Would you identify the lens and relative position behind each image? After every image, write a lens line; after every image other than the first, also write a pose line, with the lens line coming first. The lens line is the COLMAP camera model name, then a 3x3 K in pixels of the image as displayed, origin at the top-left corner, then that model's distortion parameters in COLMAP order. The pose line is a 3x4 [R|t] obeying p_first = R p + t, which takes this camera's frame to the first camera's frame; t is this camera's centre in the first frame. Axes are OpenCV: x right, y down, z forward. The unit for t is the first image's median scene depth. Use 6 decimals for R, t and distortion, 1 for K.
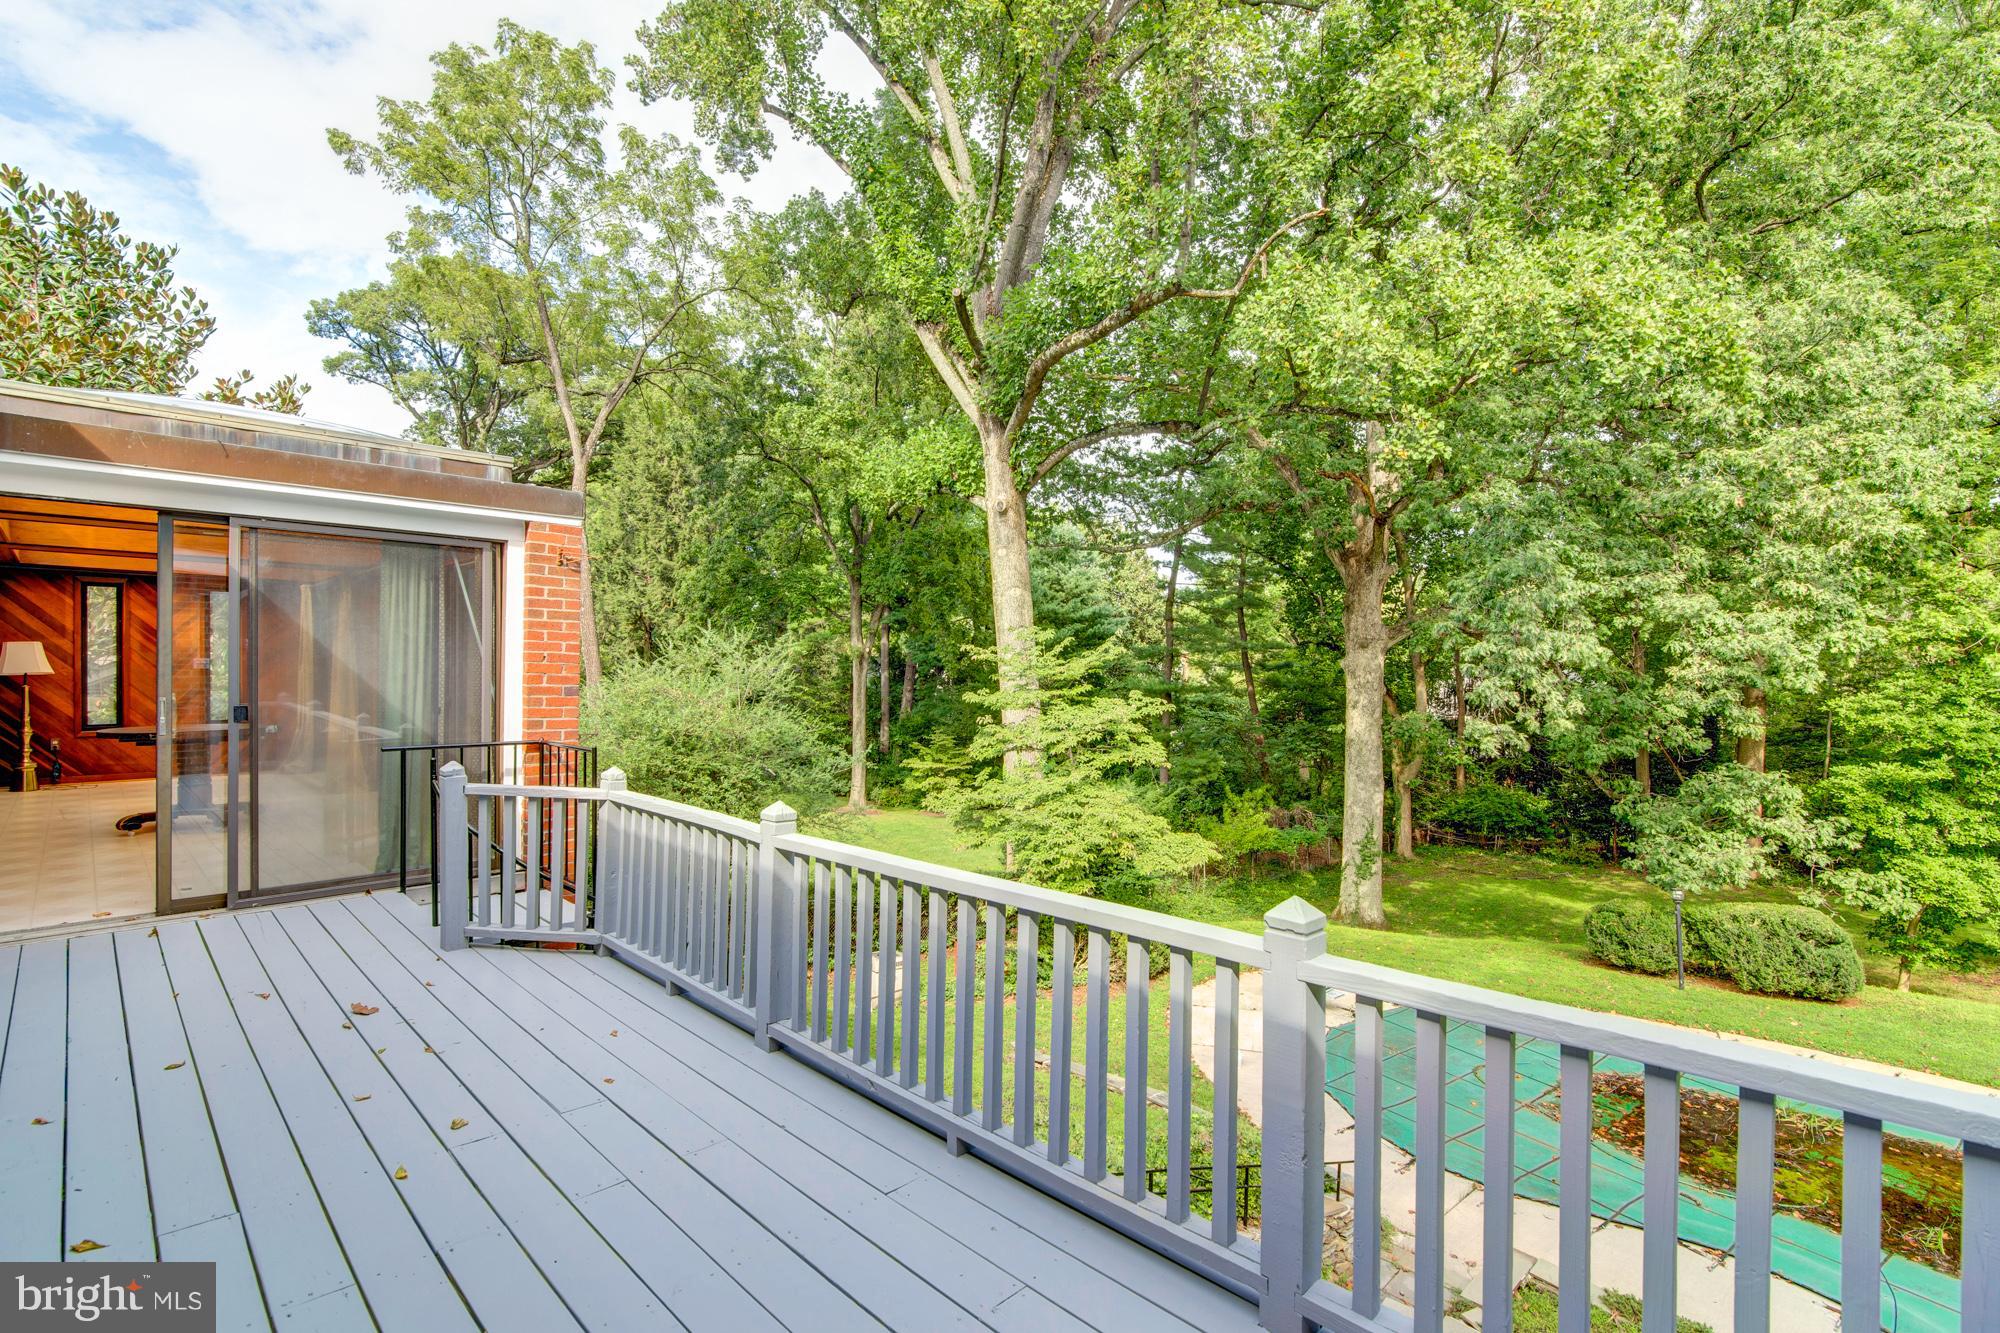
lens RADIAL K [[907.1, 0, 994.0], [0, 907.1, 671.3], [0, 0, 1]] dist [-0.012947, 0.001339]
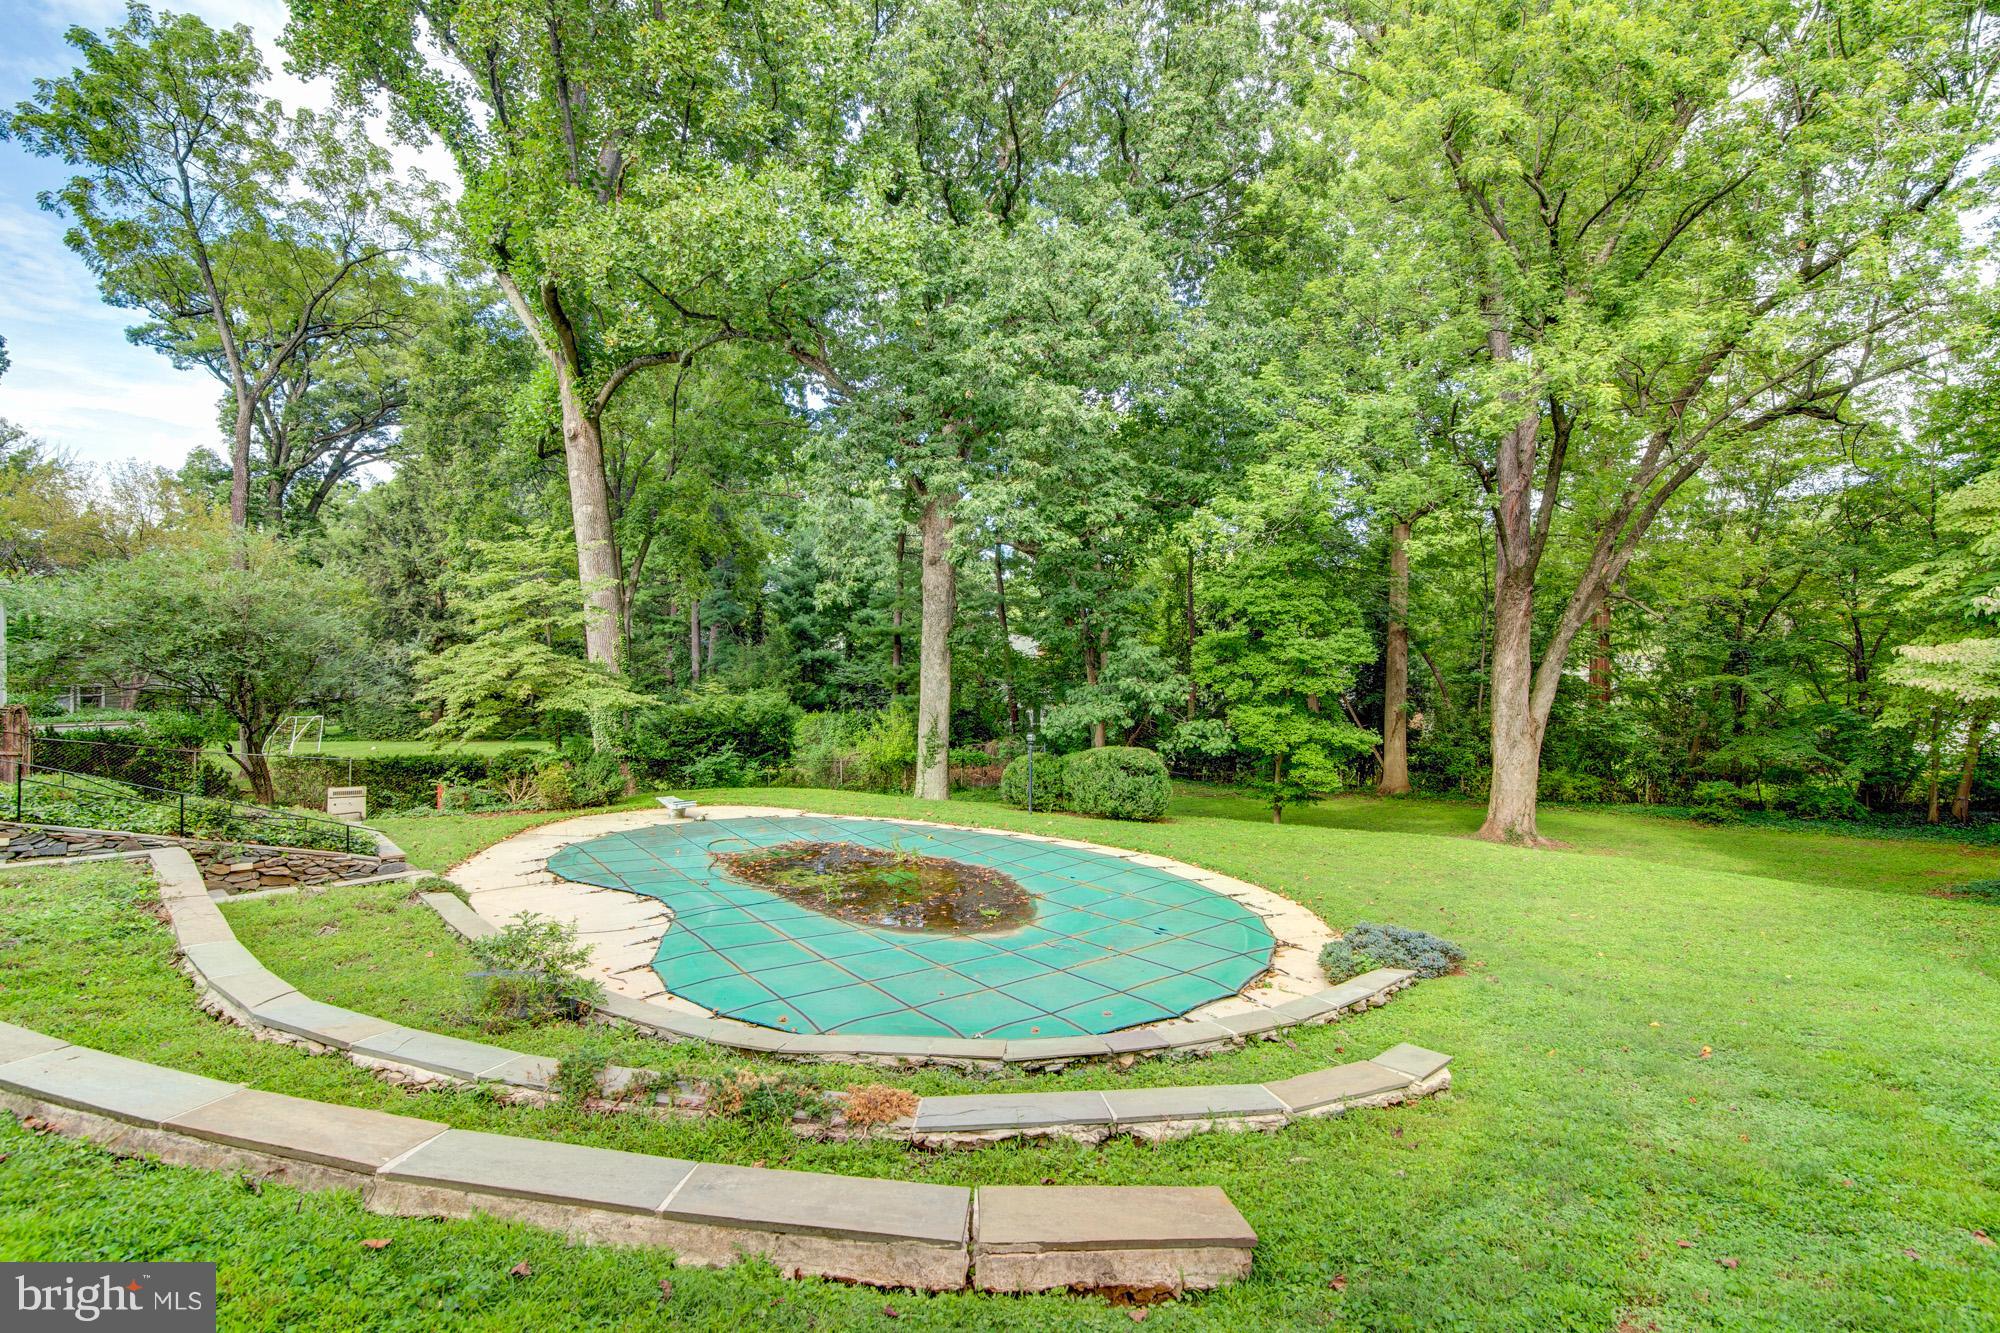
lens RADIAL K [[907.1, 0, 1001.0], [0, 907.1, 669.9], [0, 0, 1]] dist [-0.012947, 0.001339]
pose [[0.999730, -0.002917, 0.023038, 0.754047], [0.003020, 0.999986, -0.004430, 0.179116], [-0.023025, 0.004498, 0.999725, -0.210245]]
